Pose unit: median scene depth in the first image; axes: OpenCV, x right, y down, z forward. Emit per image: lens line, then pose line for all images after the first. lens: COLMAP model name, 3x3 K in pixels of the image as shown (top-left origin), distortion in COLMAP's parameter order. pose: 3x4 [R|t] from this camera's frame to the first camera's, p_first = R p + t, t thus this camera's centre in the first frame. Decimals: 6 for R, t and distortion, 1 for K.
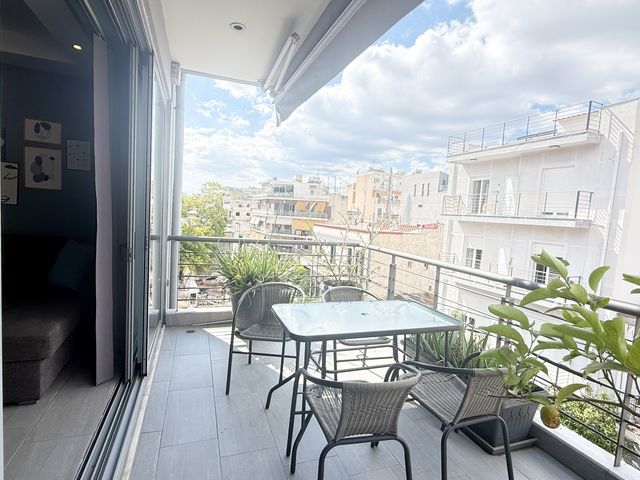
lens RADIAL K [[342.5, 0, 317.7], [0, 342.5, 241.5], [0, 0, 1]] dist [0.002629, 0.000031]
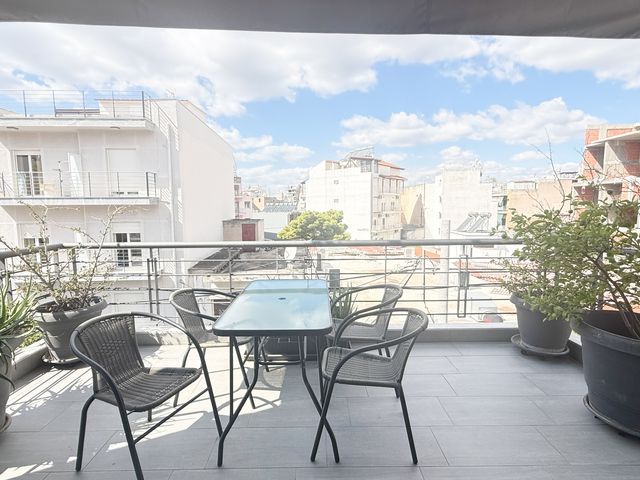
lens RADIAL K [[342.5, 0, 315.7], [0, 342.5, 240.5], [0, 0, 1]] dist [0.002629, 0.000031]
pose [[0.325070, -0.158609, 0.932294, -0.131658], [0.105675, 0.985753, 0.130857, -0.013480], [-0.939767, 0.055983, 0.337199, 0.103950]]
